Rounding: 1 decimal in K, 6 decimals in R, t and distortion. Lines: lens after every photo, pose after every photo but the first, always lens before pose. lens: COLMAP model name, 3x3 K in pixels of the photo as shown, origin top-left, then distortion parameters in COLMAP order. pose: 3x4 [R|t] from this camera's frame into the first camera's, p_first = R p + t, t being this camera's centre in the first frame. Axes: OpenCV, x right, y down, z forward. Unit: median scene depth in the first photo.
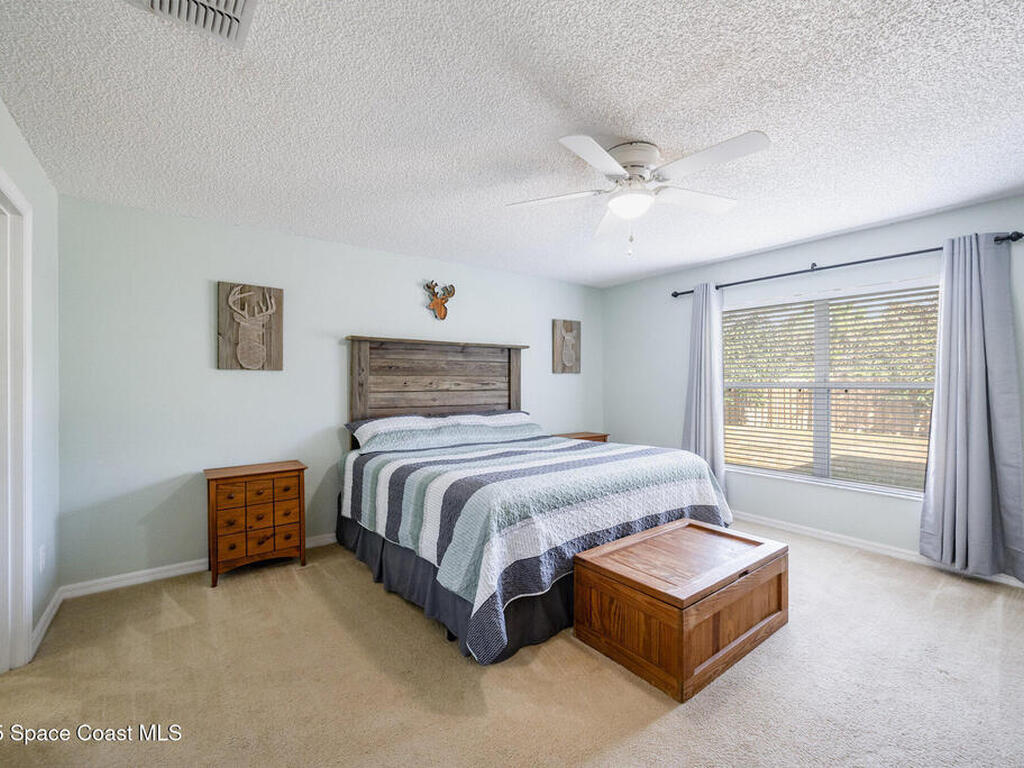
lens RADIAL K [[462.1, 0, 508.9], [0, 462.1, 384.7], [0, 0, 1]] dist [-0.003085, 0.000584]
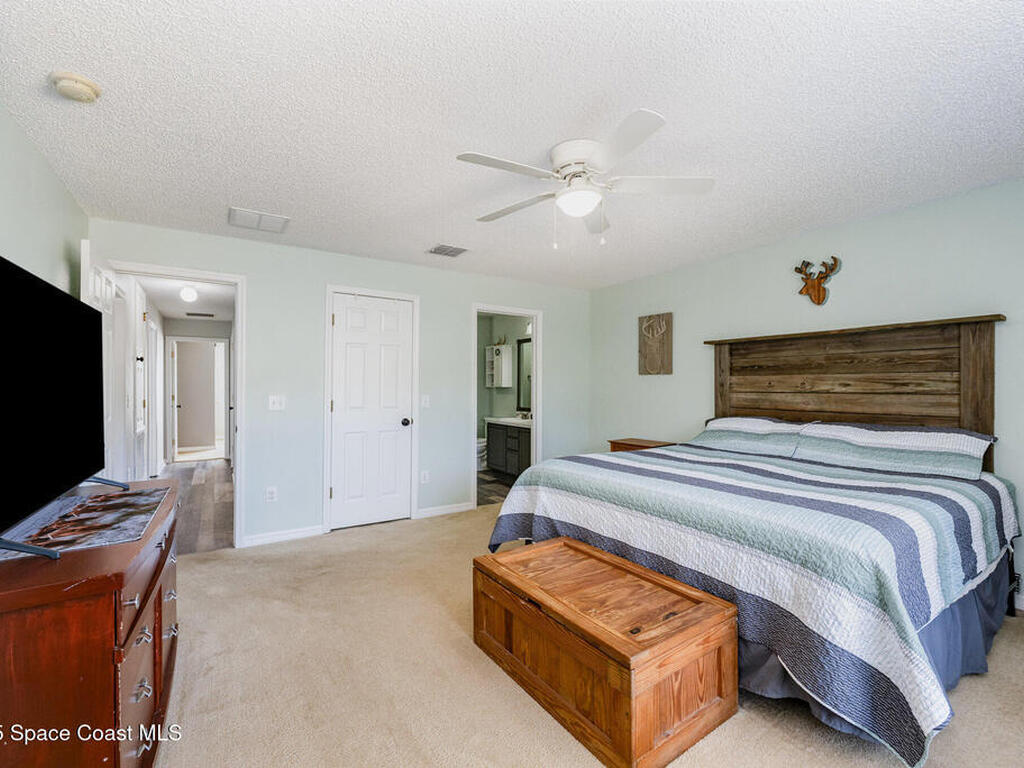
lens RADIAL K [[462.1, 0, 508.1], [0, 462.1, 385.5], [0, 0, 1]] dist [-0.003085, 0.000584]
pose [[-0.070949, 0.000702, -0.997480, 0.759397], [-0.002097, 0.999997, 0.000853, 0.001442], [0.997478, 0.002152, -0.070948, 0.561929]]
